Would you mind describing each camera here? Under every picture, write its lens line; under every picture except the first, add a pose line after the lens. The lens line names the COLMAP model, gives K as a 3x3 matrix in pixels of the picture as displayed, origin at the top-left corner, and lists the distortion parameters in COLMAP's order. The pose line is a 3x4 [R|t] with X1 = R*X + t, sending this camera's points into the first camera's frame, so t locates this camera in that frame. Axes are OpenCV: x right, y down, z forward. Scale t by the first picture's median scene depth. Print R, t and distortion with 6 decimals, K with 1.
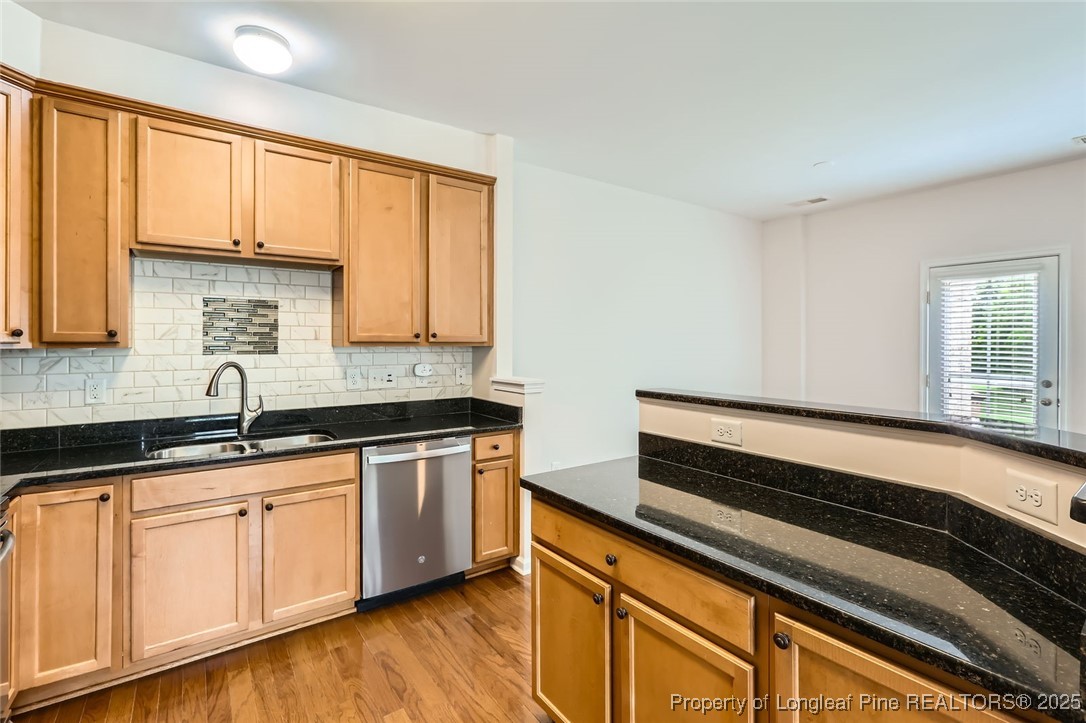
lens RADIAL K [[500.8, 0, 541.2], [0, 500.8, 342.5], [0, 0, 1]] dist [-0.006773, 0.003871]
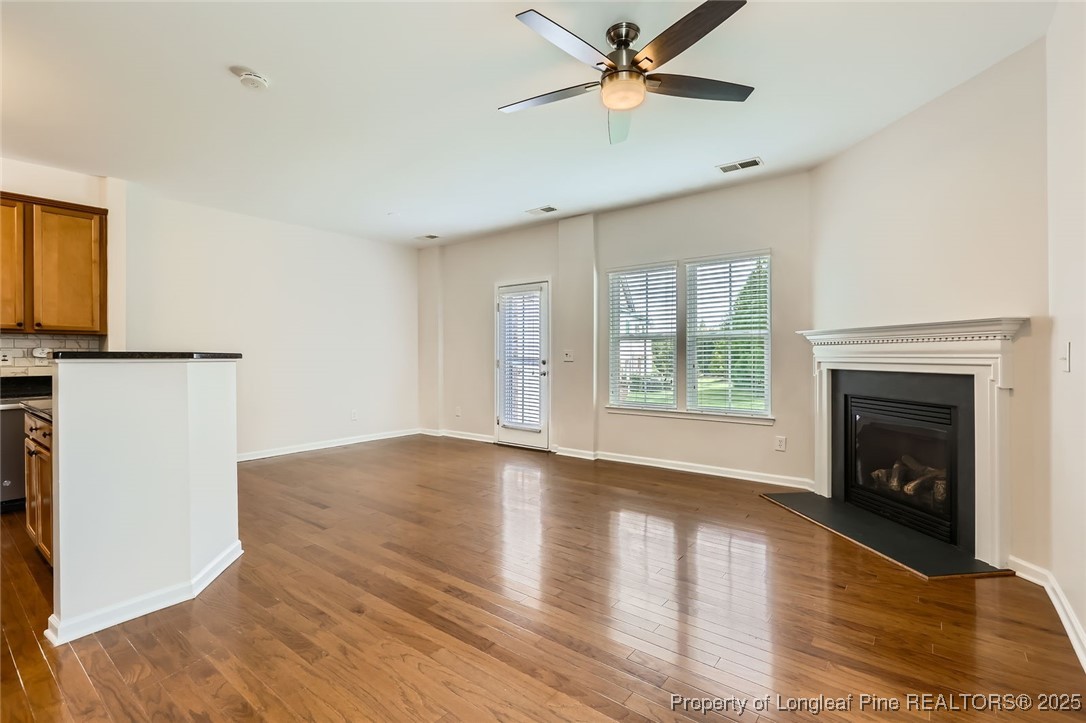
lens RADIAL K [[500.8, 0, 540.9], [0, 500.8, 351.4], [0, 0, 1]] dist [-0.006773, 0.003871]
pose [[0.959054, -0.004500, 0.283187, 0.799748], [0.006581, 0.999958, -0.006399, 0.085641], [-0.283147, 0.008001, 0.959043, -0.762263]]
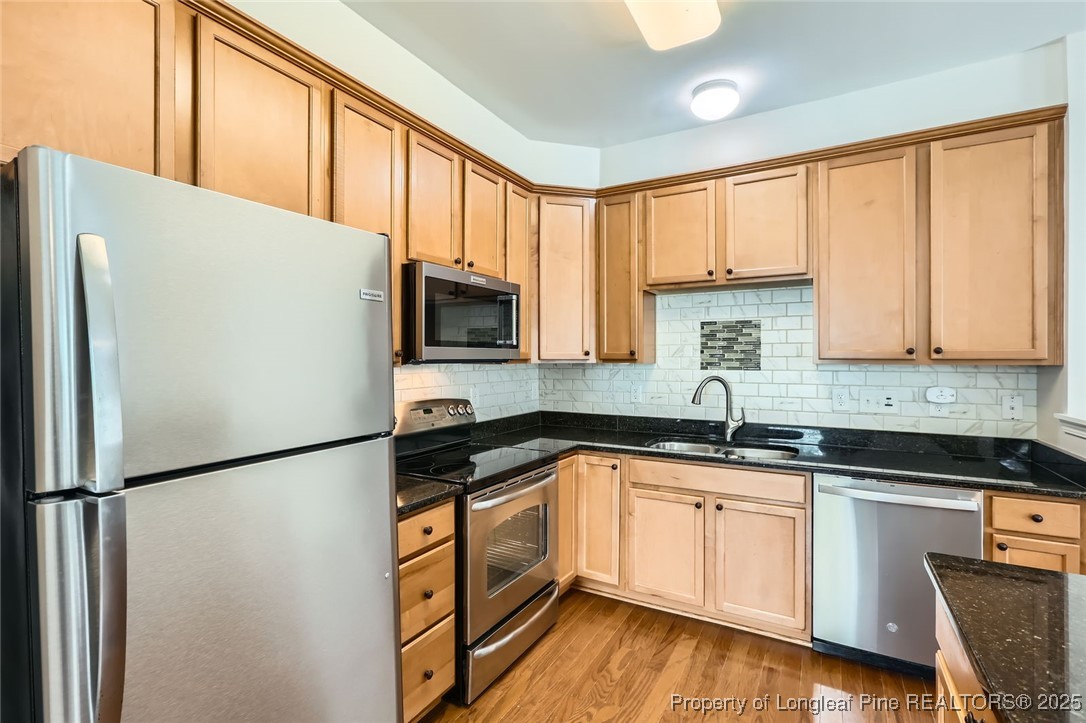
lens RADIAL K [[500.8, 0, 549.8], [0, 500.8, 359.3], [0, 0, 1]] dist [-0.006773, 0.003871]
pose [[0.431257, 0.002271, -0.902226, 0.252738], [-0.000782, 0.999997, 0.002144, -0.002222], [0.902229, -0.000219, 0.431258, 0.150775]]
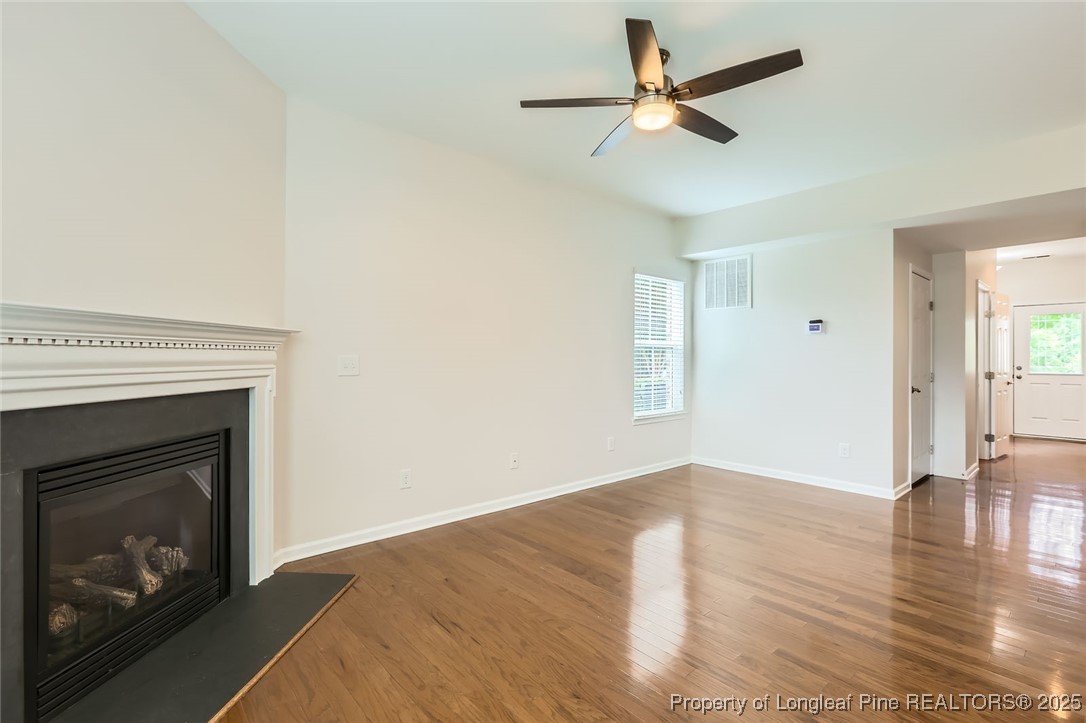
lens RADIAL K [[500.8, 0, 544.0], [0, 500.8, 360.5], [0, 0, 1]] dist [-0.006773, 0.003871]
pose [[-0.994117, -0.004004, -0.108242, 1.515799], [-0.004613, 0.999975, 0.005375, 0.074052], [0.108218, 0.005843, -0.994110, 1.007523]]
